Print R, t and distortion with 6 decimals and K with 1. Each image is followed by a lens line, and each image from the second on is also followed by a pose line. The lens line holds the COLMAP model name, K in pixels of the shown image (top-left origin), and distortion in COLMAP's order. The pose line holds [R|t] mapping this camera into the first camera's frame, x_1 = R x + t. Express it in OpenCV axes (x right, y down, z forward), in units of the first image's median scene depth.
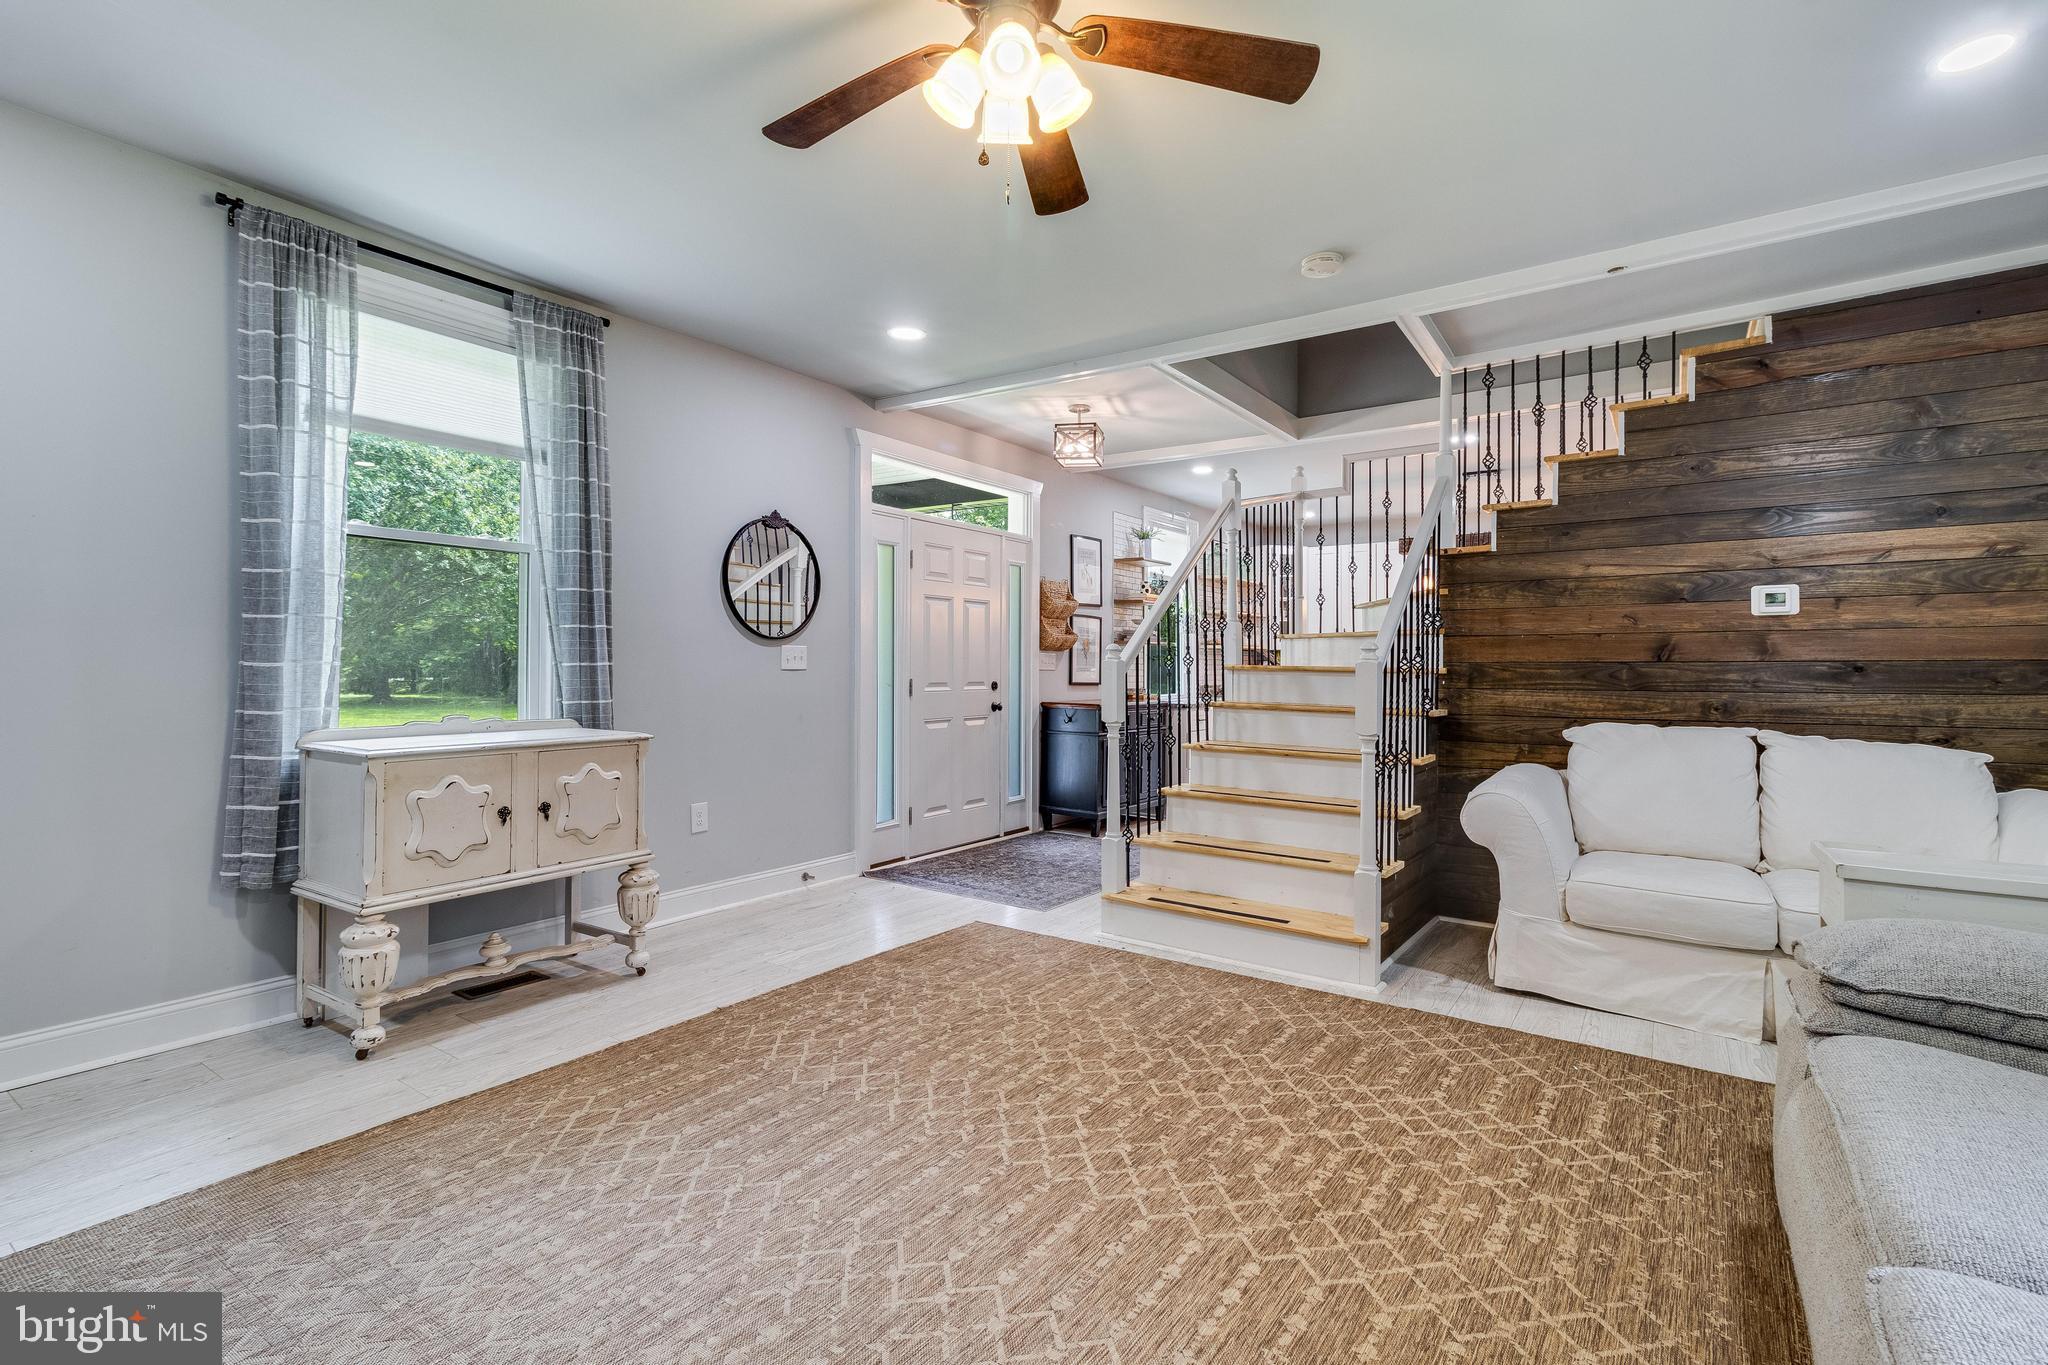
lens RADIAL K [[938.4, 0, 1030.1], [0, 938.4, 659.7], [0, 0, 1]] dist [0.000632, 0.000189]
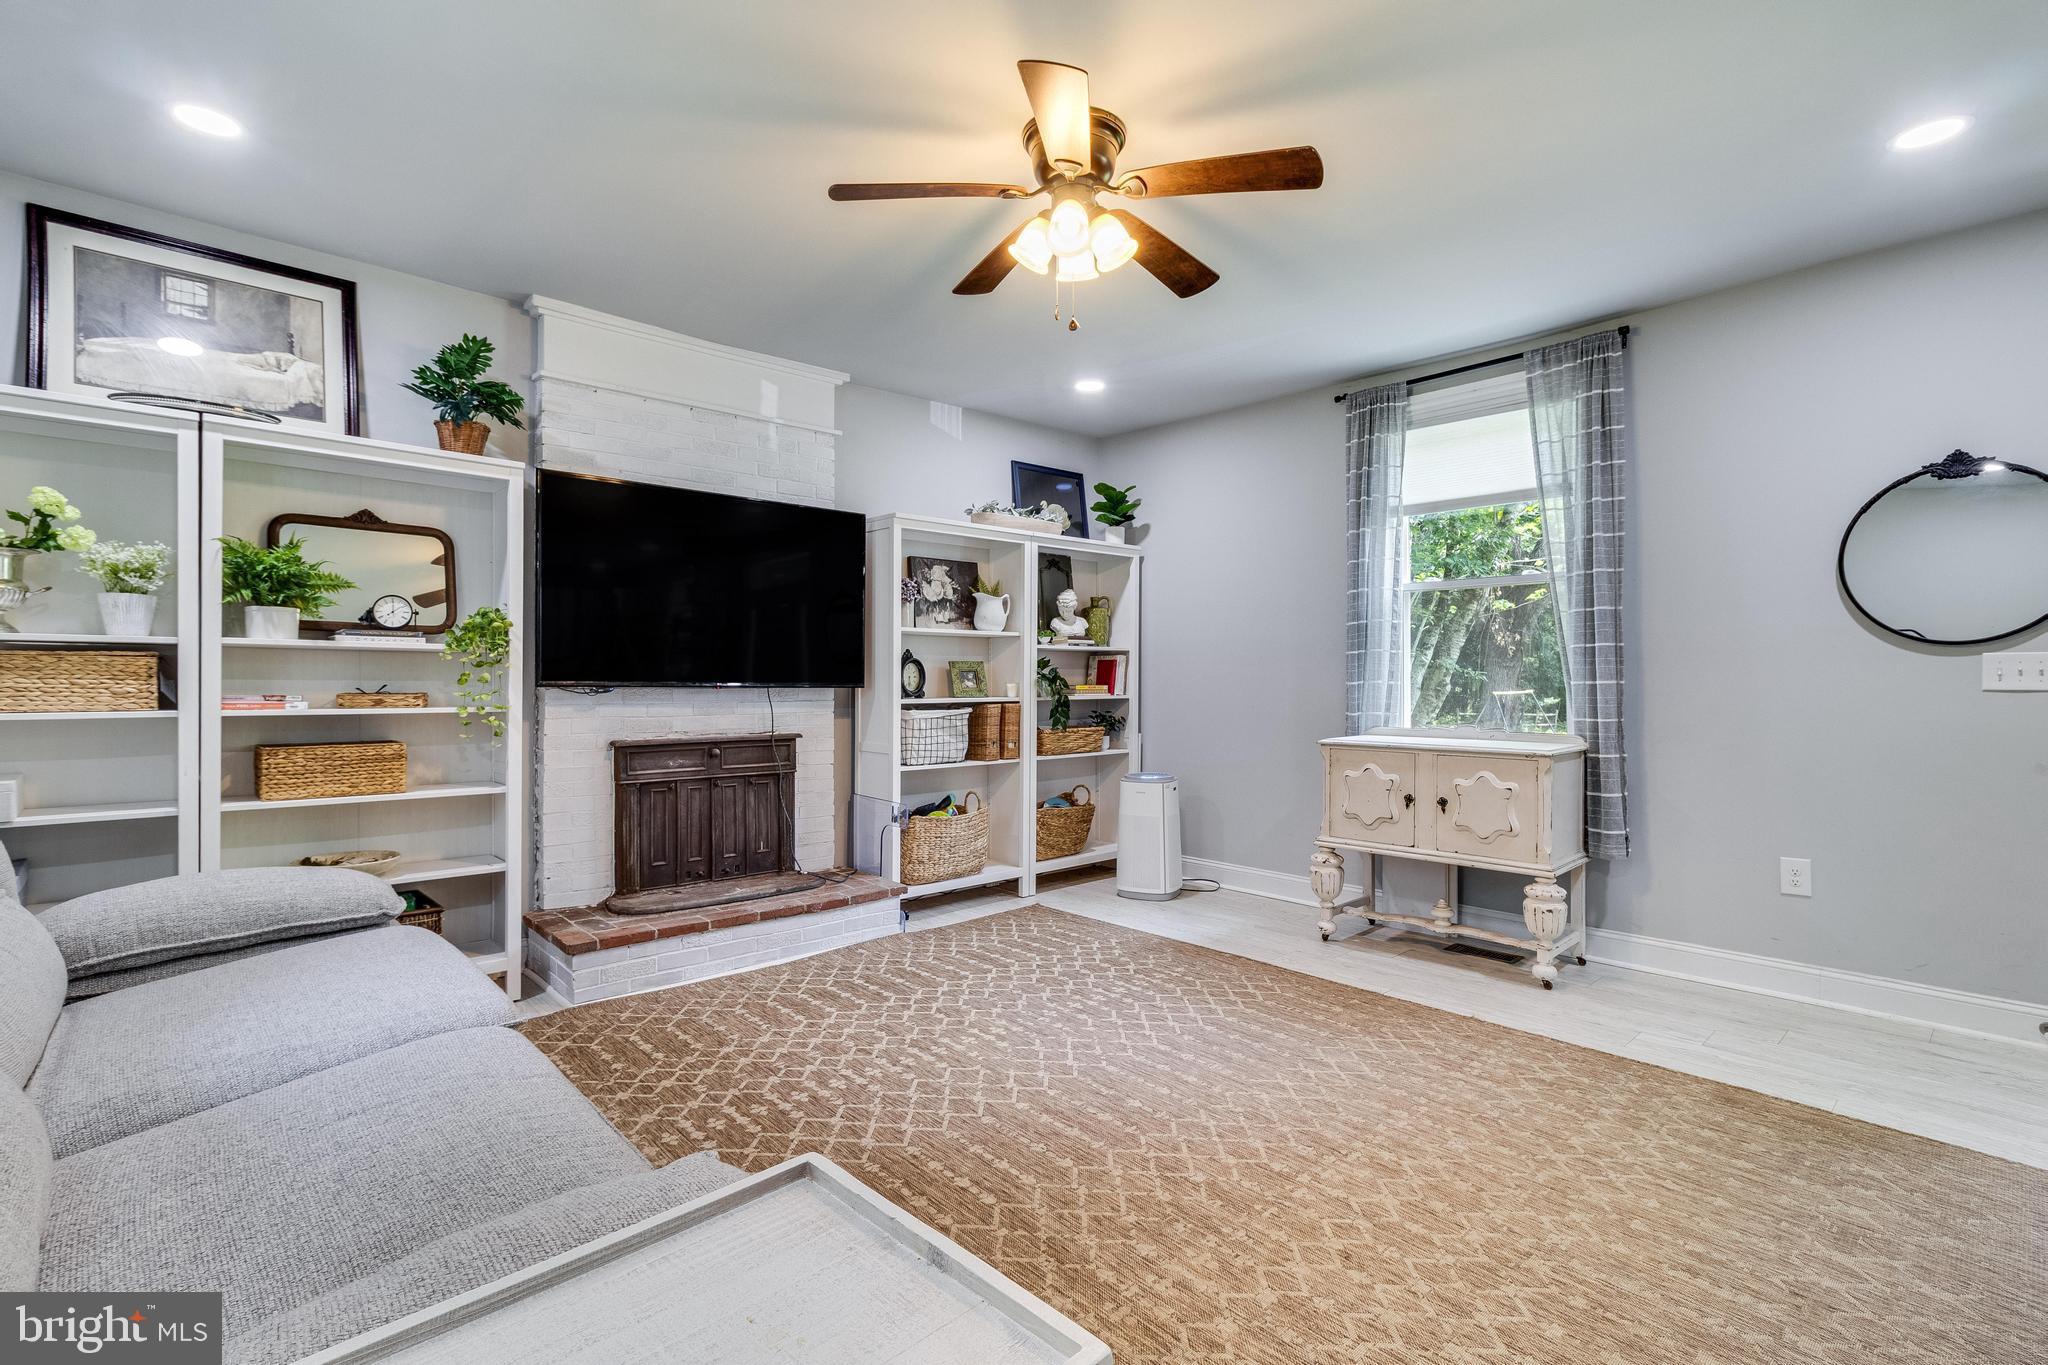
lens RADIAL K [[949.7, 0, 1024.0], [0, 949.7, 682.5], [0, 0, 1]] dist [0.003741, -0.000055]
pose [[-0.221008, -0.003284, -0.975266, 0.815761], [0.003353, 0.999986, -0.004128, 0.008214], [0.975266, -0.004182, -0.220994, 0.773636]]
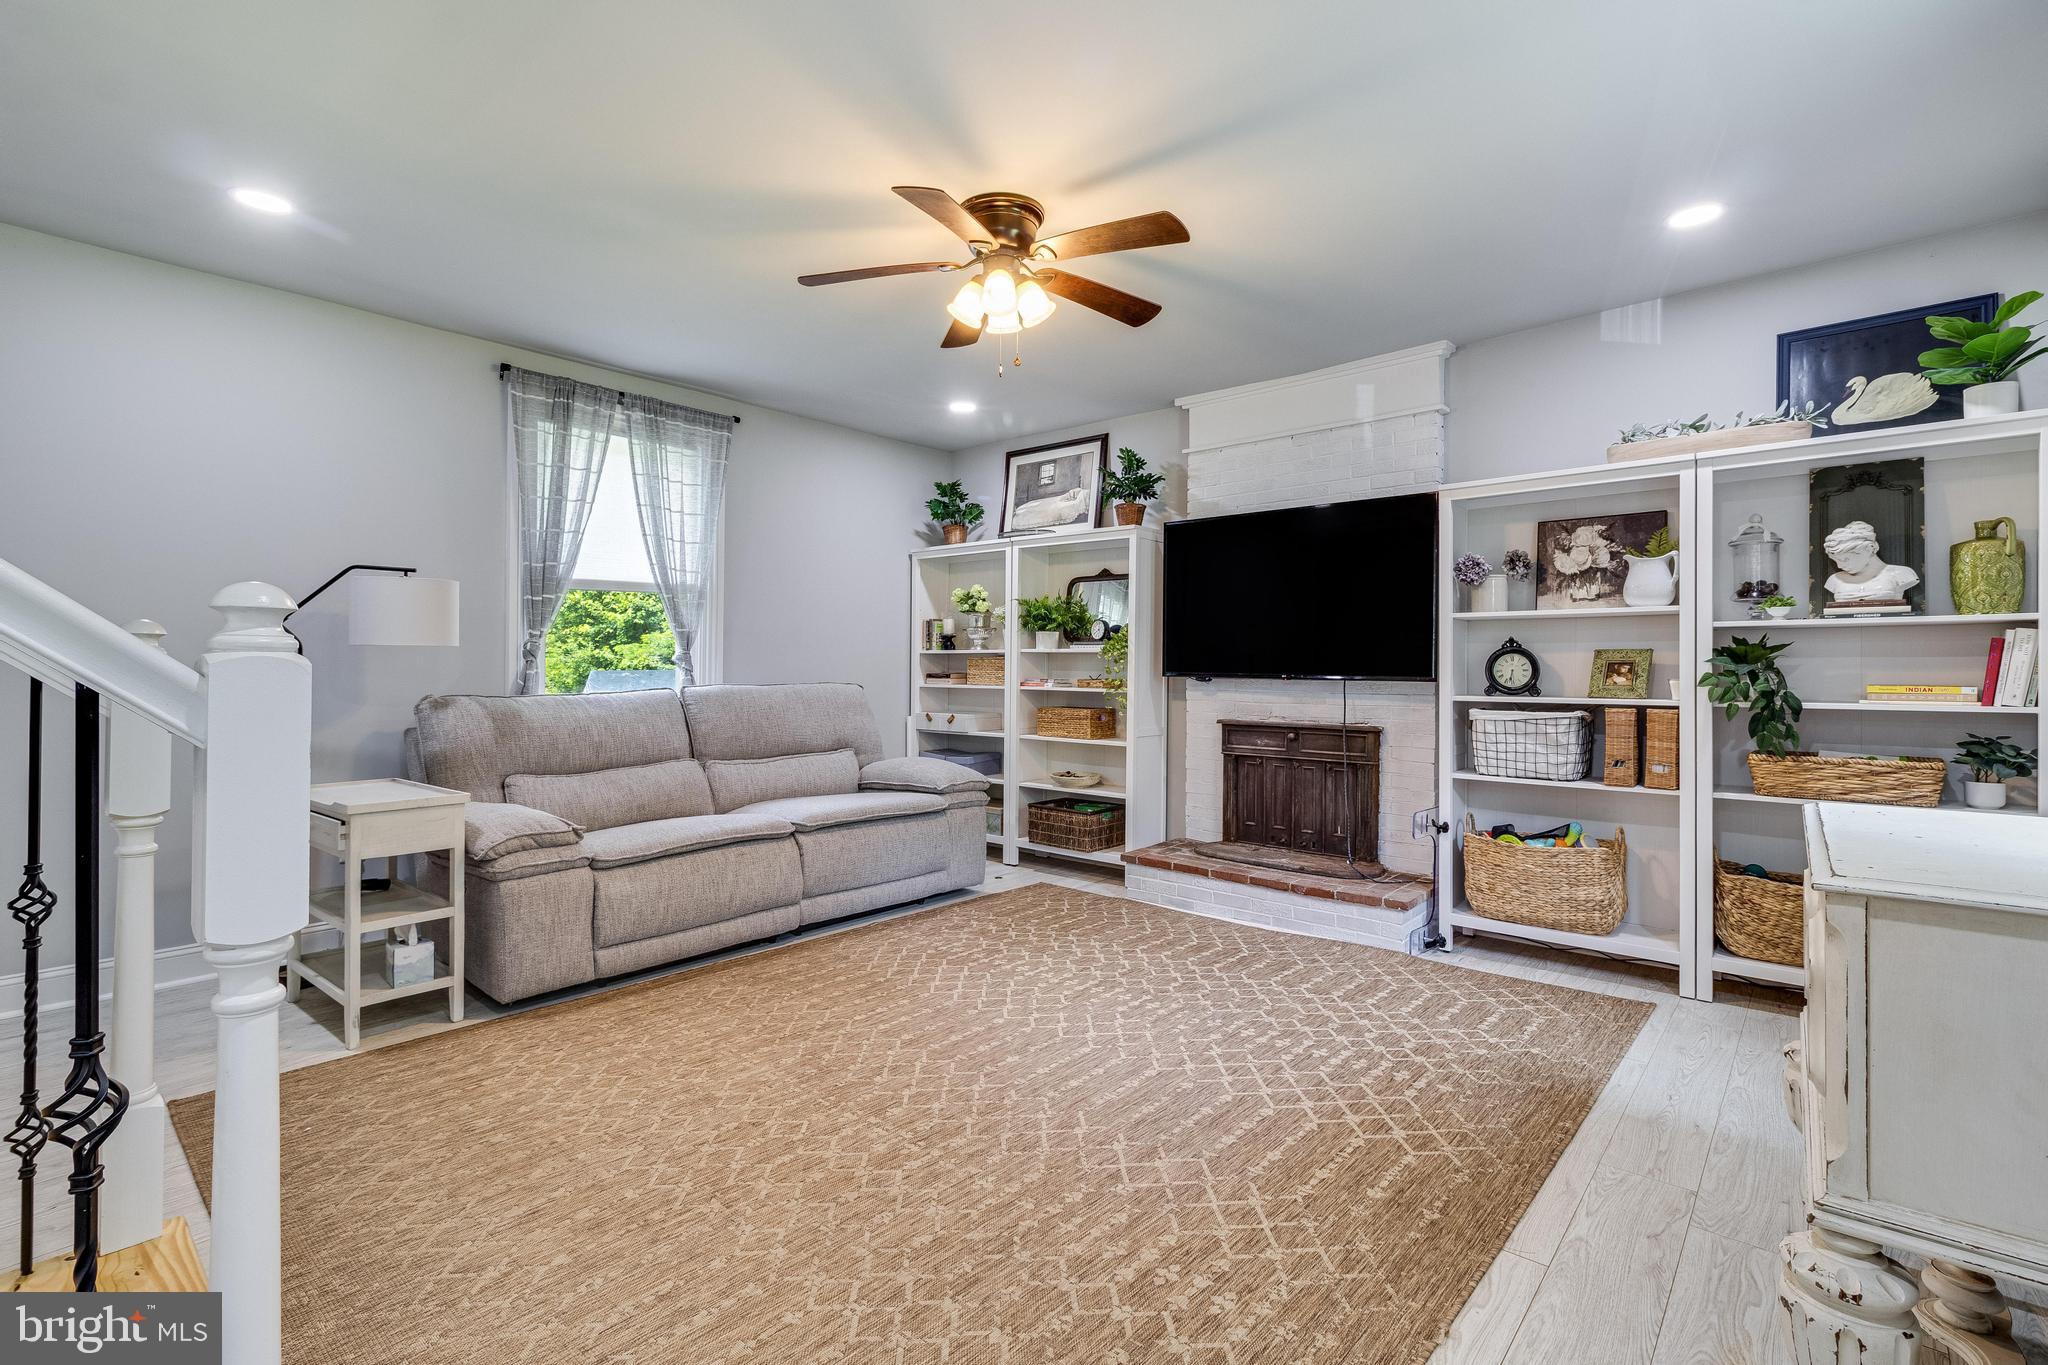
lens RADIAL K [[939.5, 0, 1025.1], [0, 939.5, 664.3], [0, 0, 1]] dist [0.000848, -0.000048]
pose [[-0.992963, -0.009969, 0.118004, -0.159852], [-0.011251, 0.999885, -0.010204, 0.004312], [-0.117889, -0.011460, -0.992961, 1.602385]]
